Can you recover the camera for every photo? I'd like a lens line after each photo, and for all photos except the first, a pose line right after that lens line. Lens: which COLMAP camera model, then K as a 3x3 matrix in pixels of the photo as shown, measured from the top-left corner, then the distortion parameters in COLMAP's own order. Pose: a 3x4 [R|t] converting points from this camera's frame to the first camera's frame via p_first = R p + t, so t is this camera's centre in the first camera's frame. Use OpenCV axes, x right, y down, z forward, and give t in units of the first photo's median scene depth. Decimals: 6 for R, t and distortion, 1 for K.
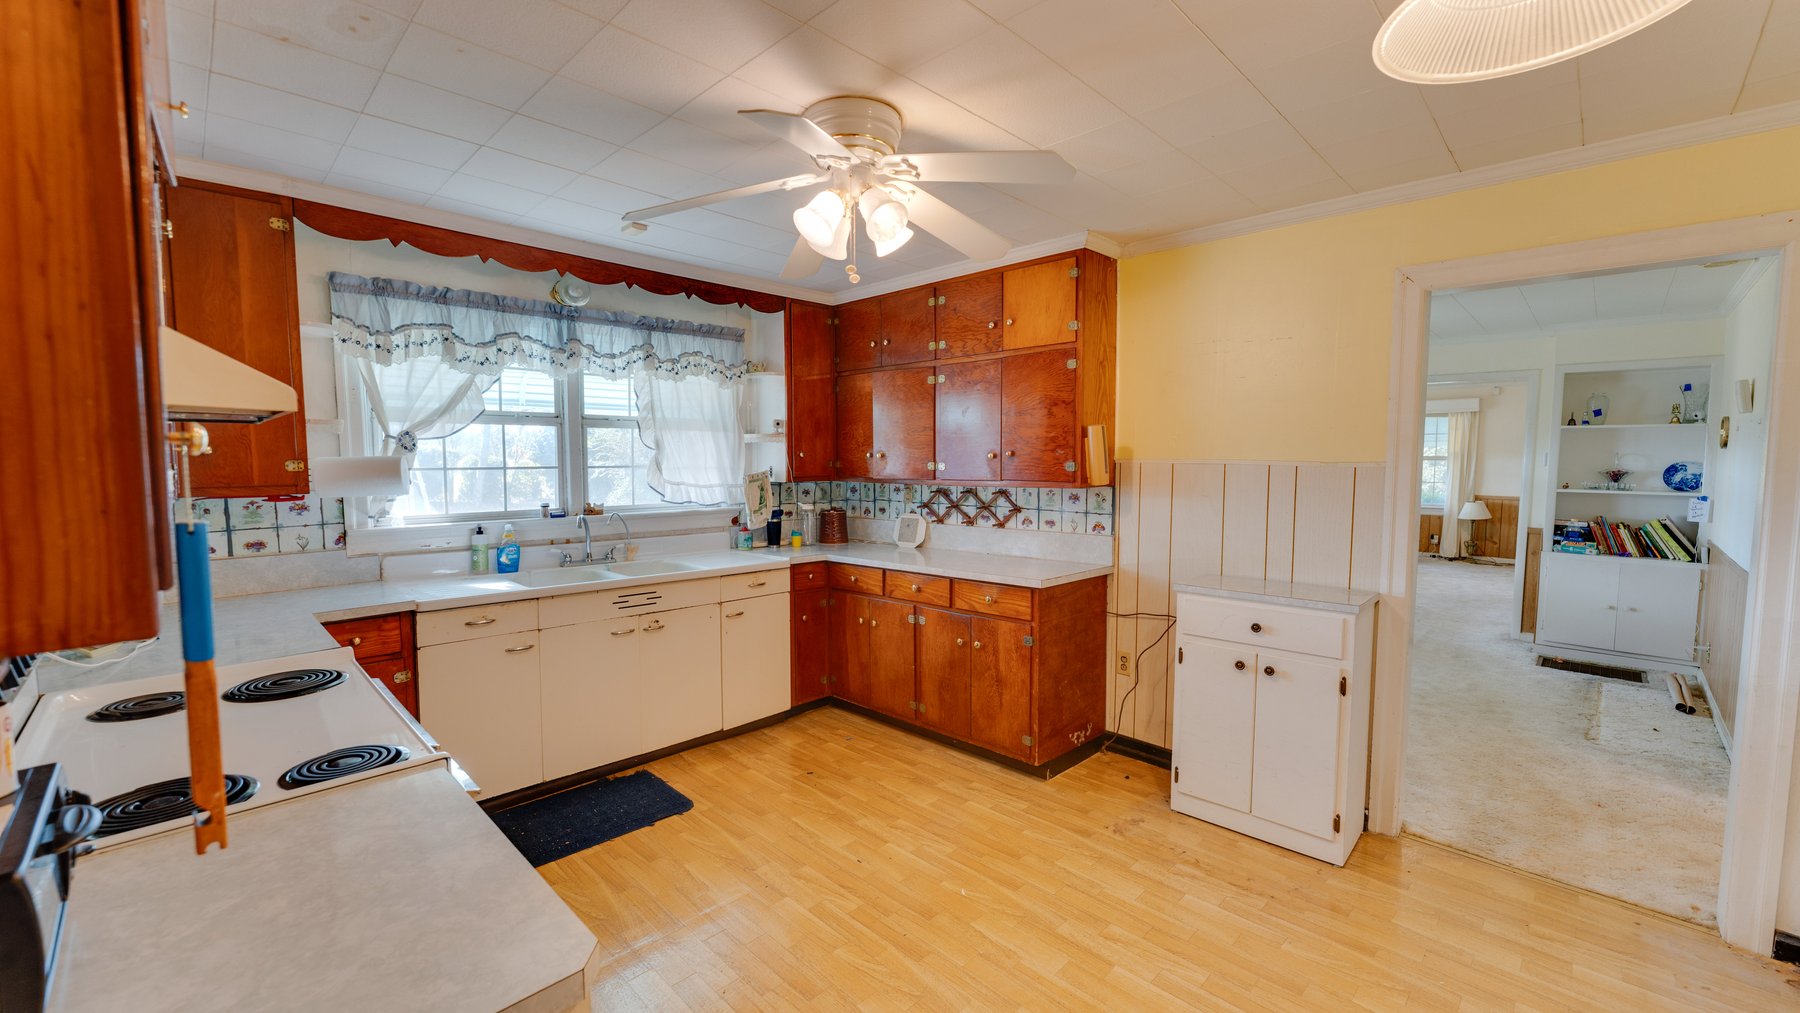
lens RADIAL K [[716.6, 0, 896.9], [0, 716.6, 507.4], [0, 0, 1]] dist [-0.004442, -0.000335]
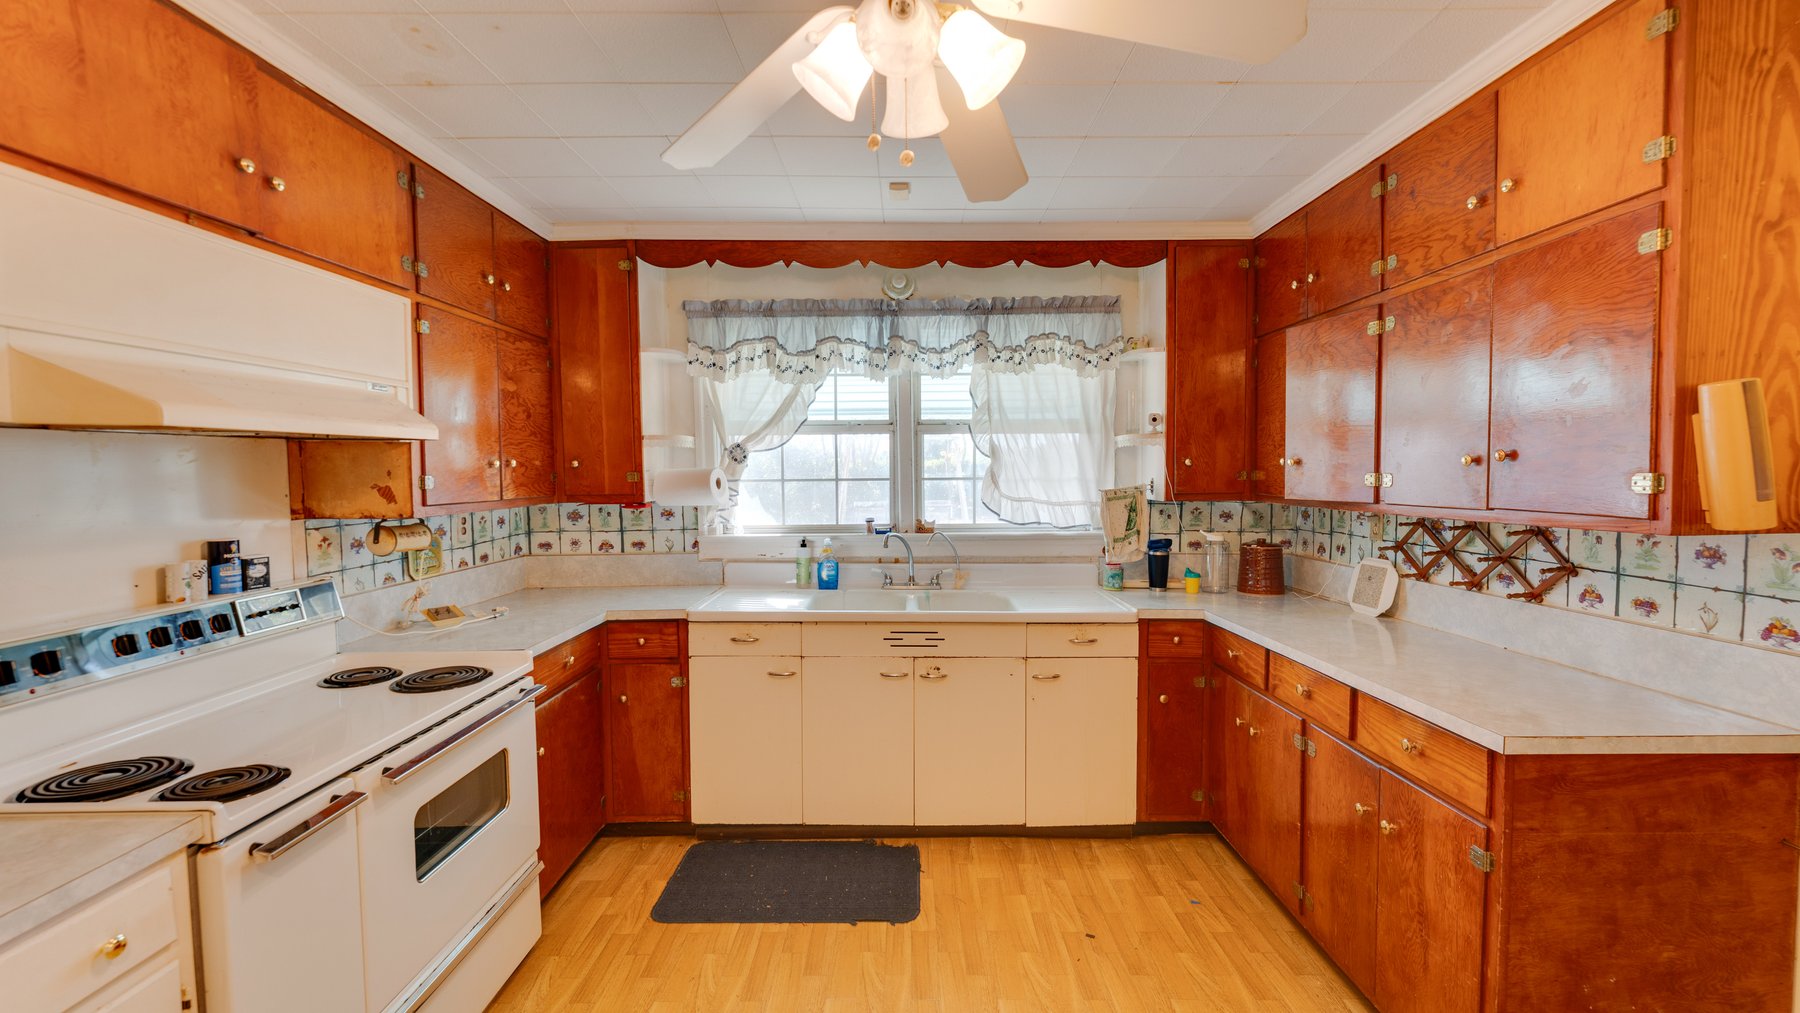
lens RADIAL K [[755.2, 0, 904.1], [0, 755.2, 507.7], [0, 0, 1]] dist [-0.004091, -0.000549]
pose [[0.707490, 0.031203, -0.706034, 0.229432], [-0.042801, 0.999083, 0.001265, -0.022307], [0.705426, 0.029324, 0.708177, 0.345469]]
